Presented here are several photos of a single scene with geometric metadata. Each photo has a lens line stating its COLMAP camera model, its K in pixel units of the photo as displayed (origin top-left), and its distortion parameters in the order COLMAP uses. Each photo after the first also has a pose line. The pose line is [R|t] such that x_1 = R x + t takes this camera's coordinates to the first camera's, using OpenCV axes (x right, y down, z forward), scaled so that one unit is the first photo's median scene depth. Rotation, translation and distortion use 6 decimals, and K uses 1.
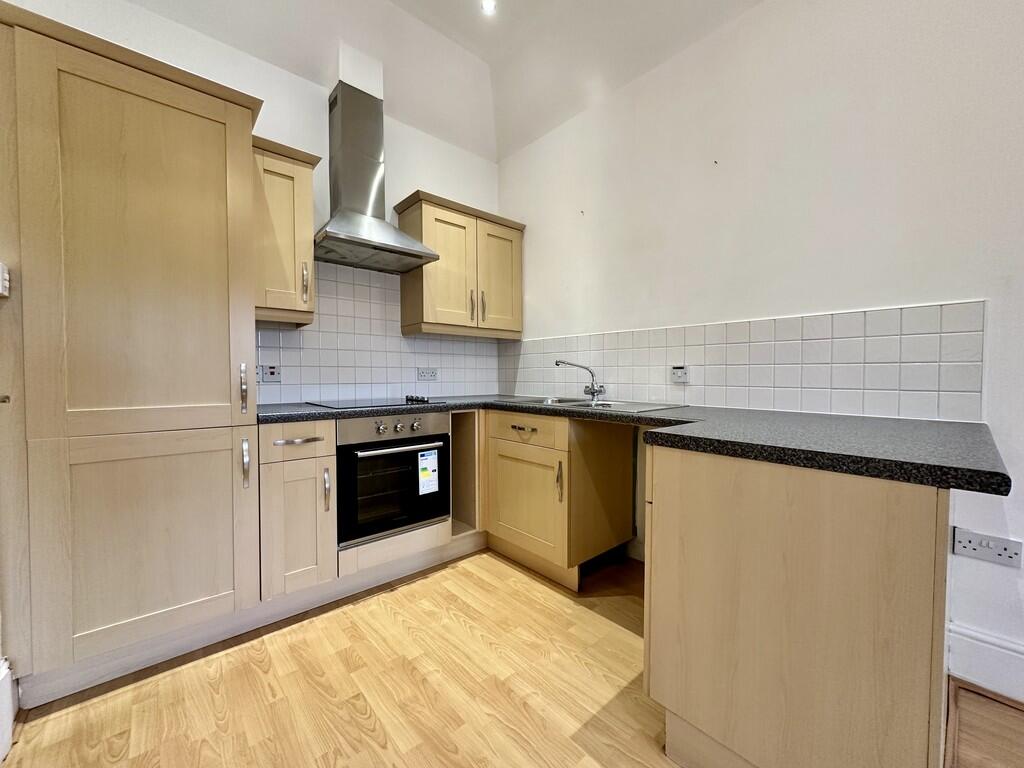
lens RADIAL K [[408.5, 0, 511.6], [0, 408.5, 383.5], [0, 0, 1]] dist [-0.001046, -0.000293]
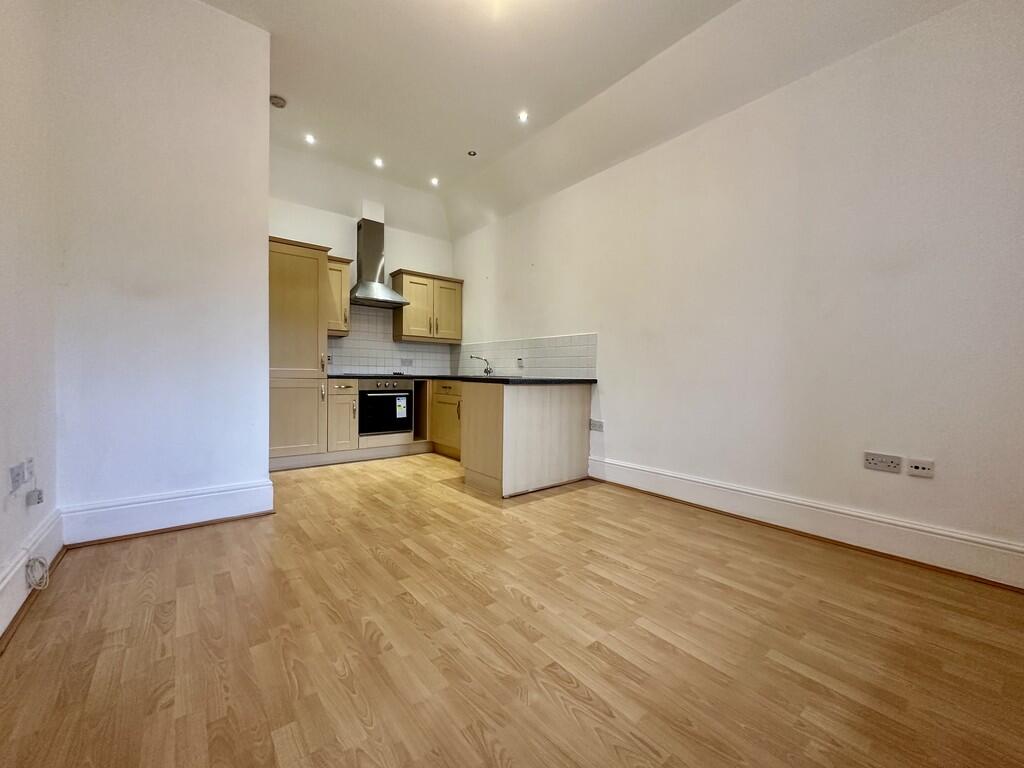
lens RADIAL K [[408.5, 0, 511.0], [0, 408.5, 384.6], [0, 0, 1]] dist [-0.001046, -0.000293]
pose [[0.999070, 0.017757, -0.039296, 0.409447], [-0.017706, 0.999842, 0.001654, 0.080505], [0.039320, -0.000957, 0.999226, -1.001400]]
